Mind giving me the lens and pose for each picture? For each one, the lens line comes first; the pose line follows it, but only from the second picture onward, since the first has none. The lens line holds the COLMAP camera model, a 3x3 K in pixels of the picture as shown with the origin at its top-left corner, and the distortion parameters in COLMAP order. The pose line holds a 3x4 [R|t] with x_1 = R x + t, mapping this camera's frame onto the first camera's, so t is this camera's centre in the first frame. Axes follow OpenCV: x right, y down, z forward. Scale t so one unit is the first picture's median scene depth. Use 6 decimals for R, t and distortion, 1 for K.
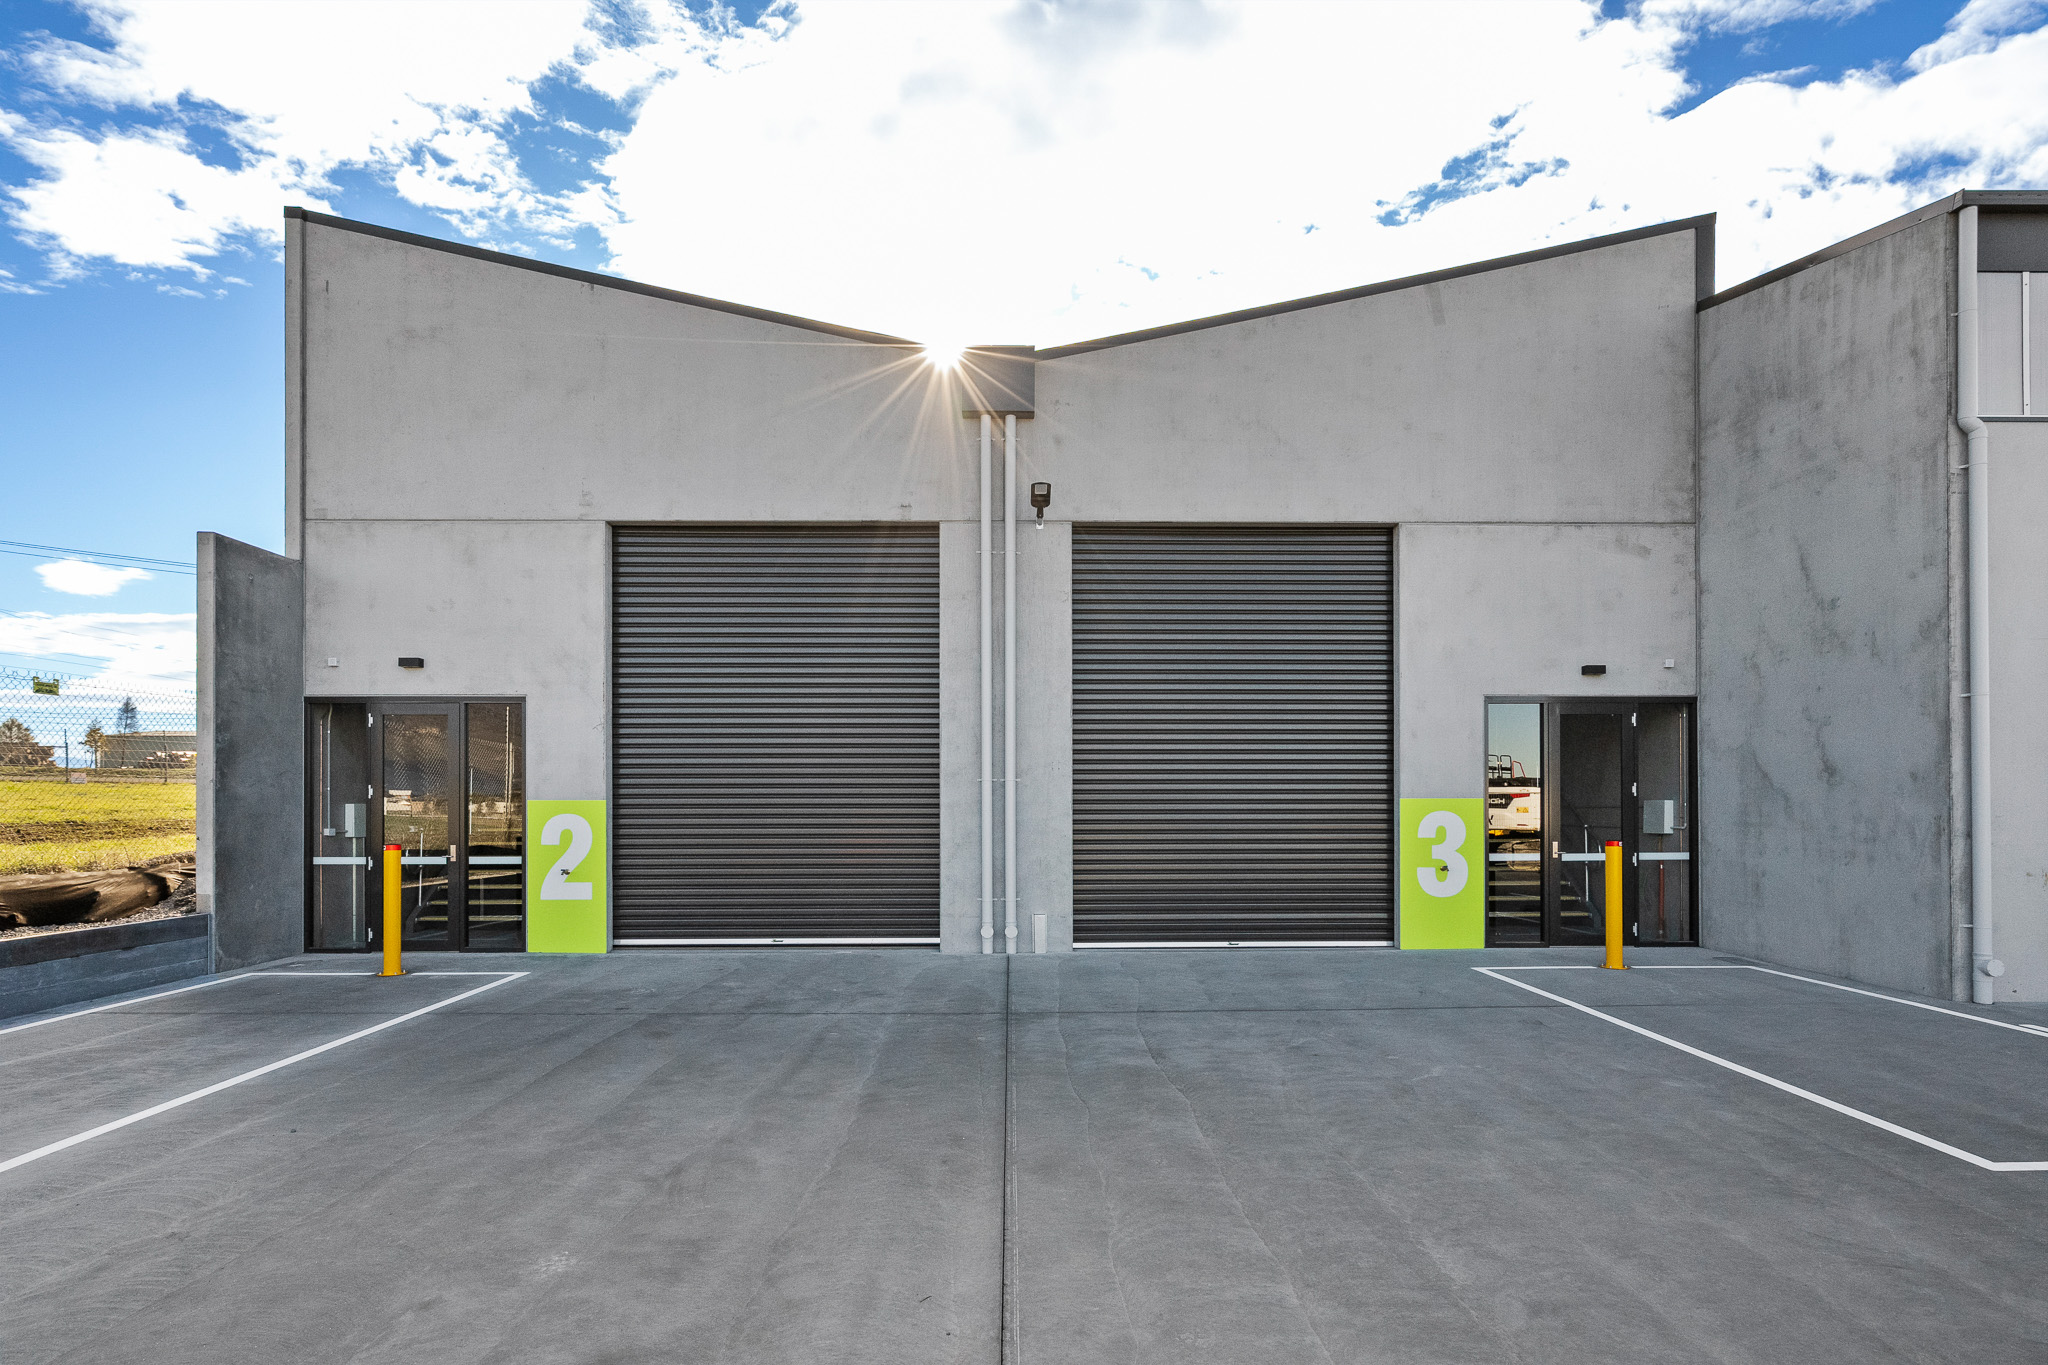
lens RADIAL K [[1066.5, 0, 1023.8], [0, 1066.5, 795.0], [0, 0, 1]] dist [0.000434, 0.000533]
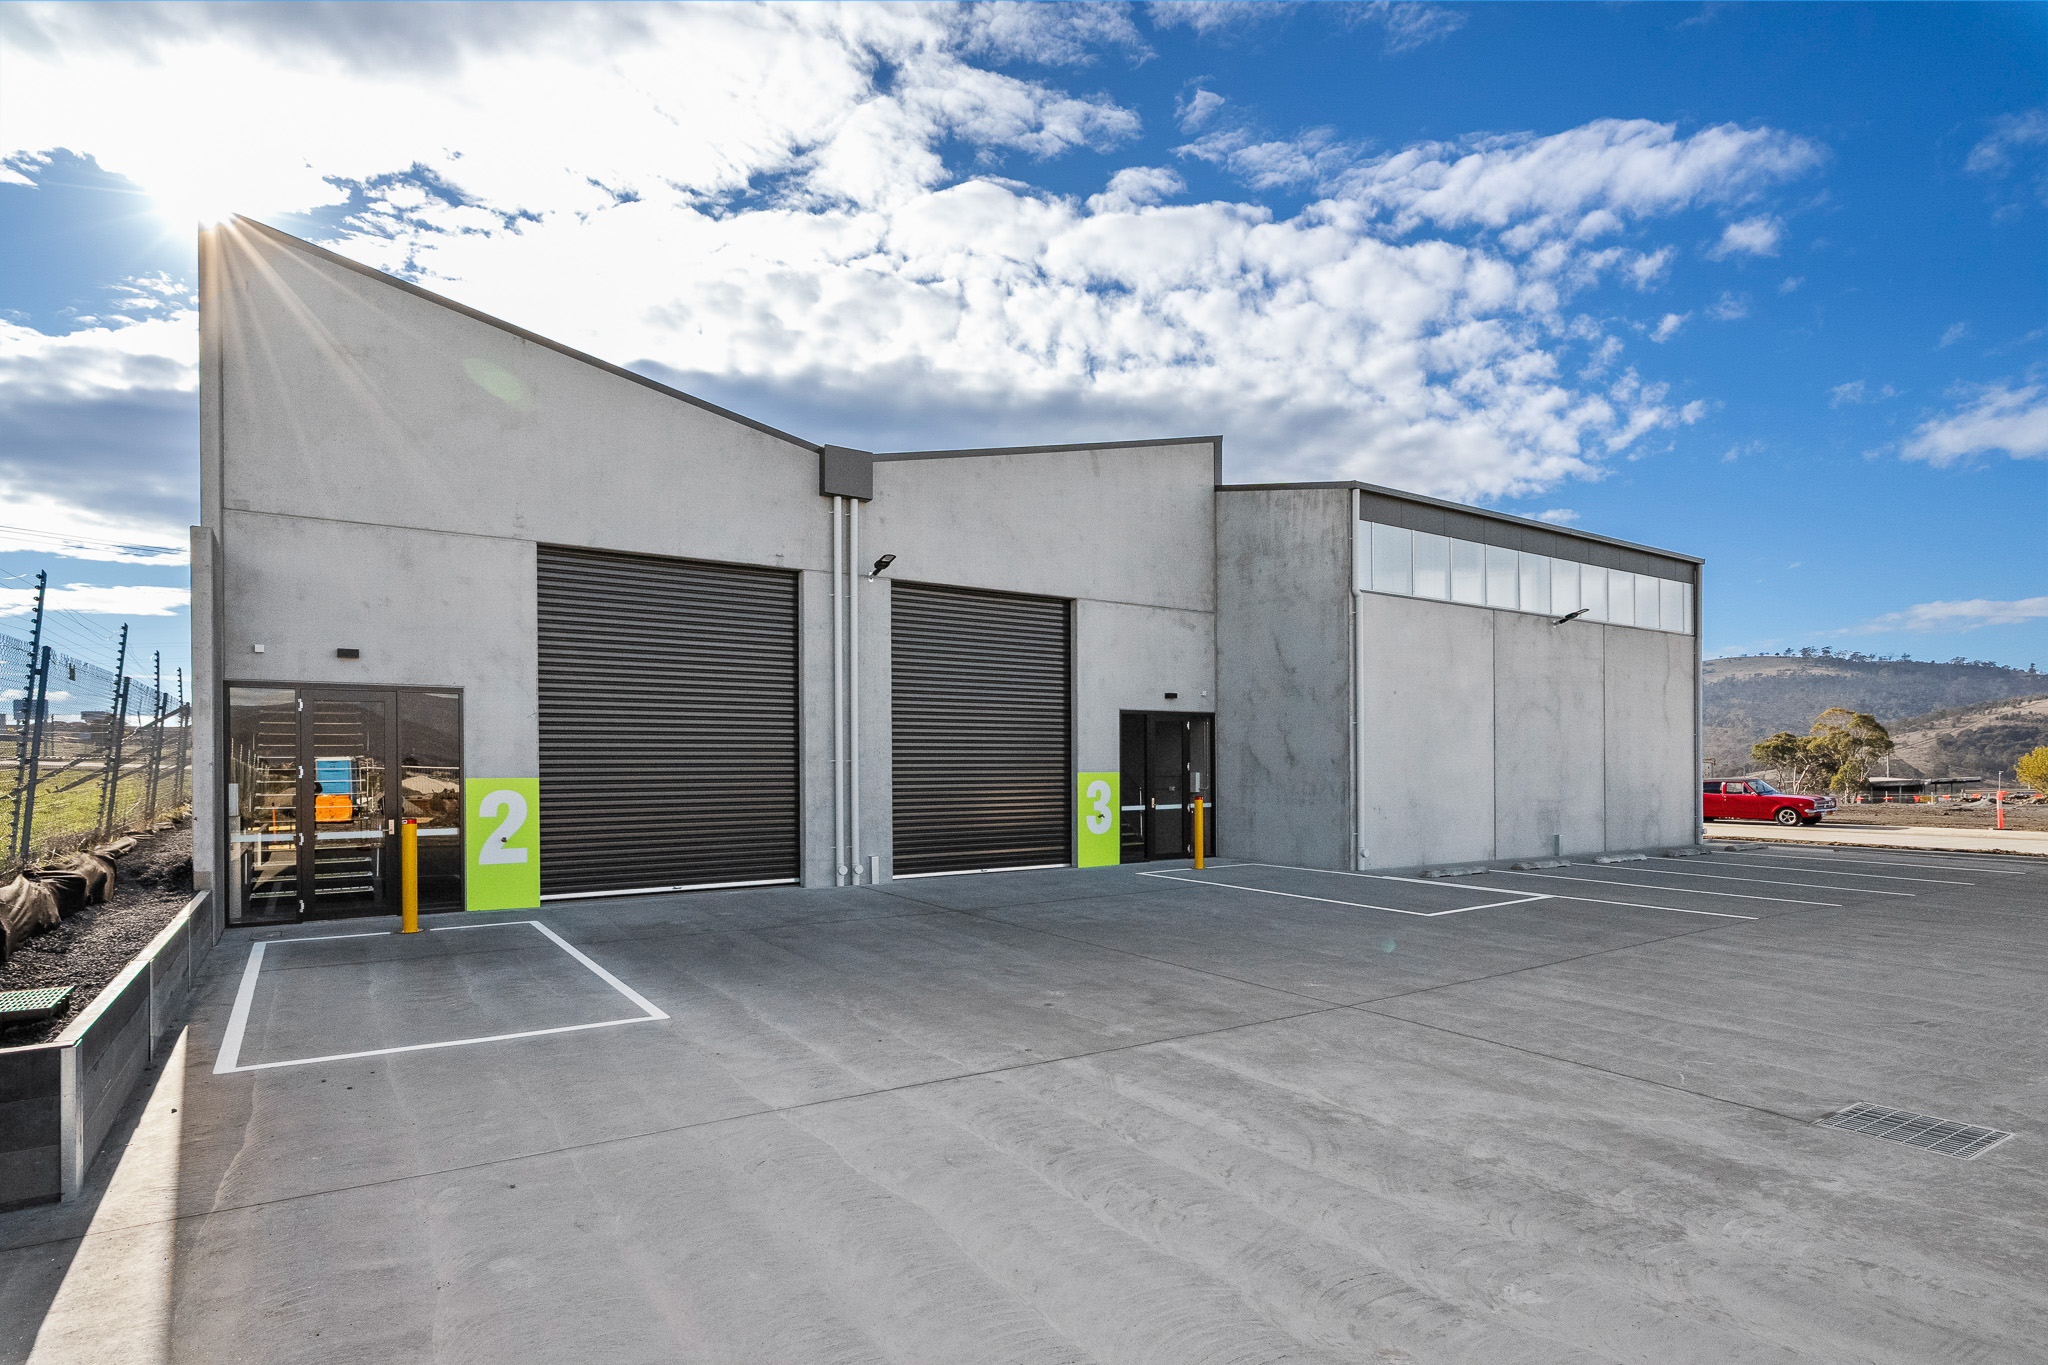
lens RADIAL K [[1049.0, 0, 1023.6], [0, 1049.0, 762.8], [0, 0, 1]] dist [-0.000104, 0.000192]
pose [[0.839863, -0.000537, 0.542799, -0.572887], [-0.000950, 0.999997, 0.002459, -0.015457], [-0.542798, -0.002581, 0.839859, -0.272011]]
